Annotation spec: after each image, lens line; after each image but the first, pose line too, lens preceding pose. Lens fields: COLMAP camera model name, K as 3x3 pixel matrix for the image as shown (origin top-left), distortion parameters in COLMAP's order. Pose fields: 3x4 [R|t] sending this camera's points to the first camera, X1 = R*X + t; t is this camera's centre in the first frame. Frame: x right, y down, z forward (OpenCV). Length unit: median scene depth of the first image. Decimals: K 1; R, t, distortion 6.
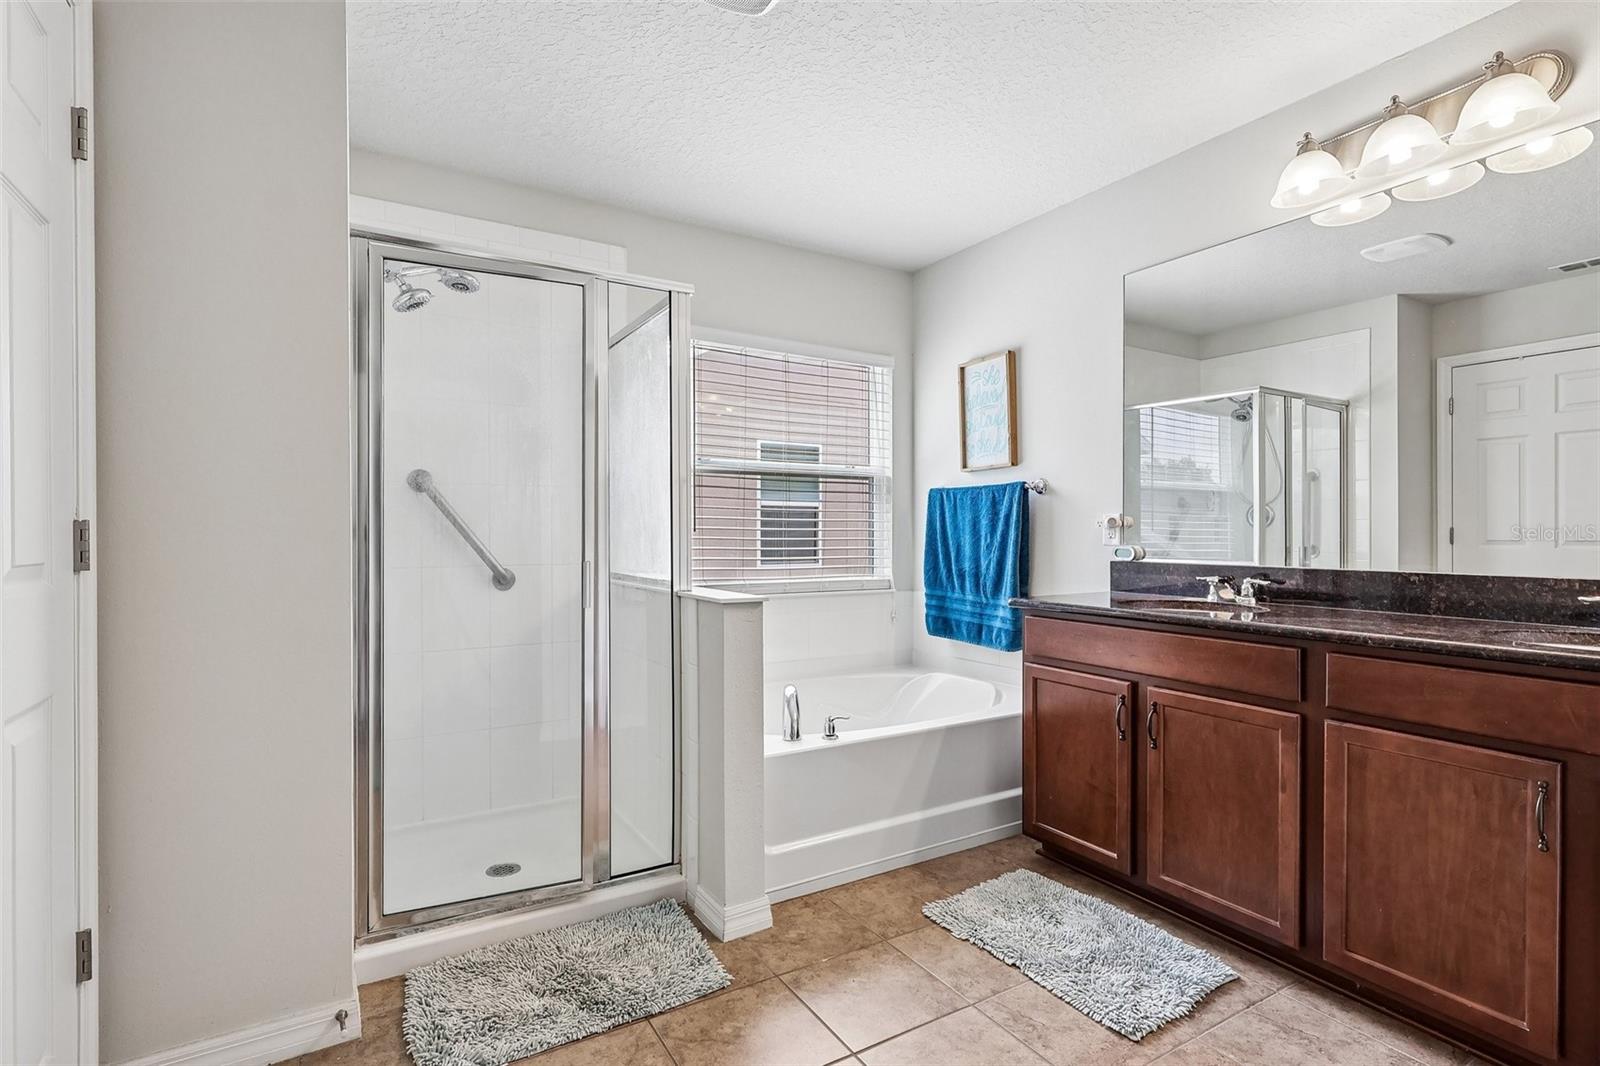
lens RADIAL K [[762.4, 0, 798.3], [0, 762.4, 535.8], [0, 0, 1]] dist [-0.005715, 0.002432]
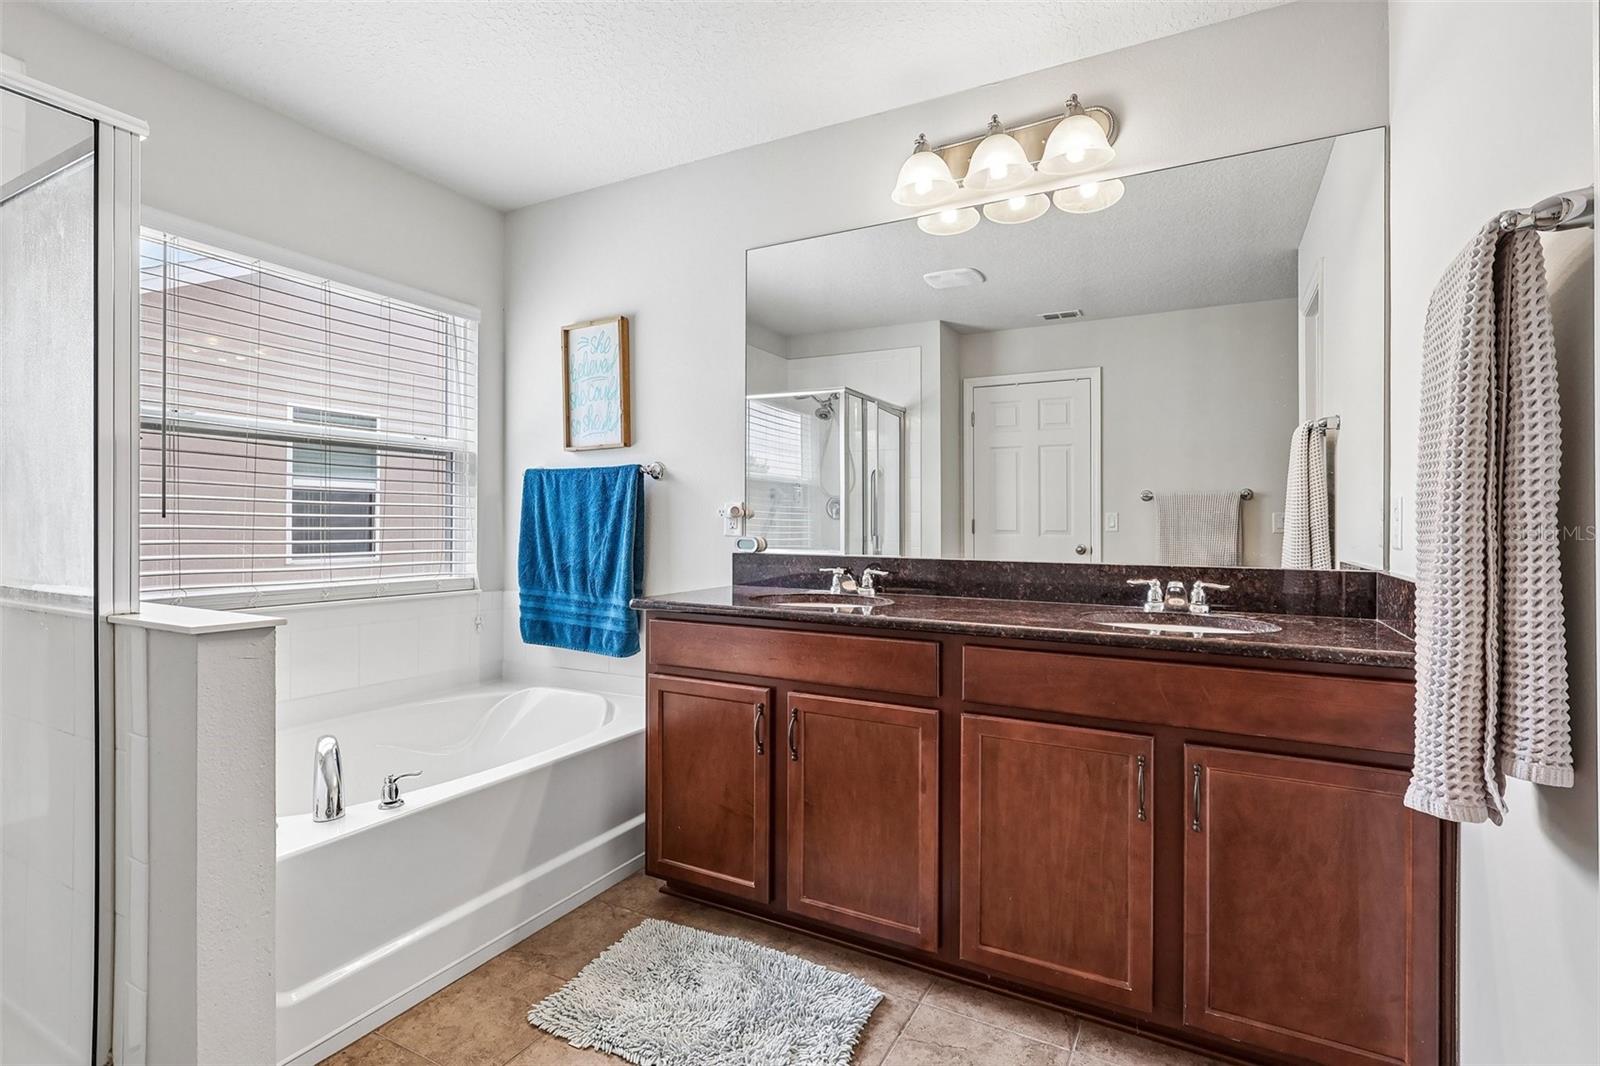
lens RADIAL K [[762.4, 0, 802.1], [0, 762.4, 522.5], [0, 0, 1]] dist [-0.005715, 0.002432]
pose [[0.859697, 0.004536, 0.510784, 0.007310], [-0.003231, 0.999989, -0.003443, -0.001235], [-0.510793, 0.001310, 0.859702, 0.184718]]
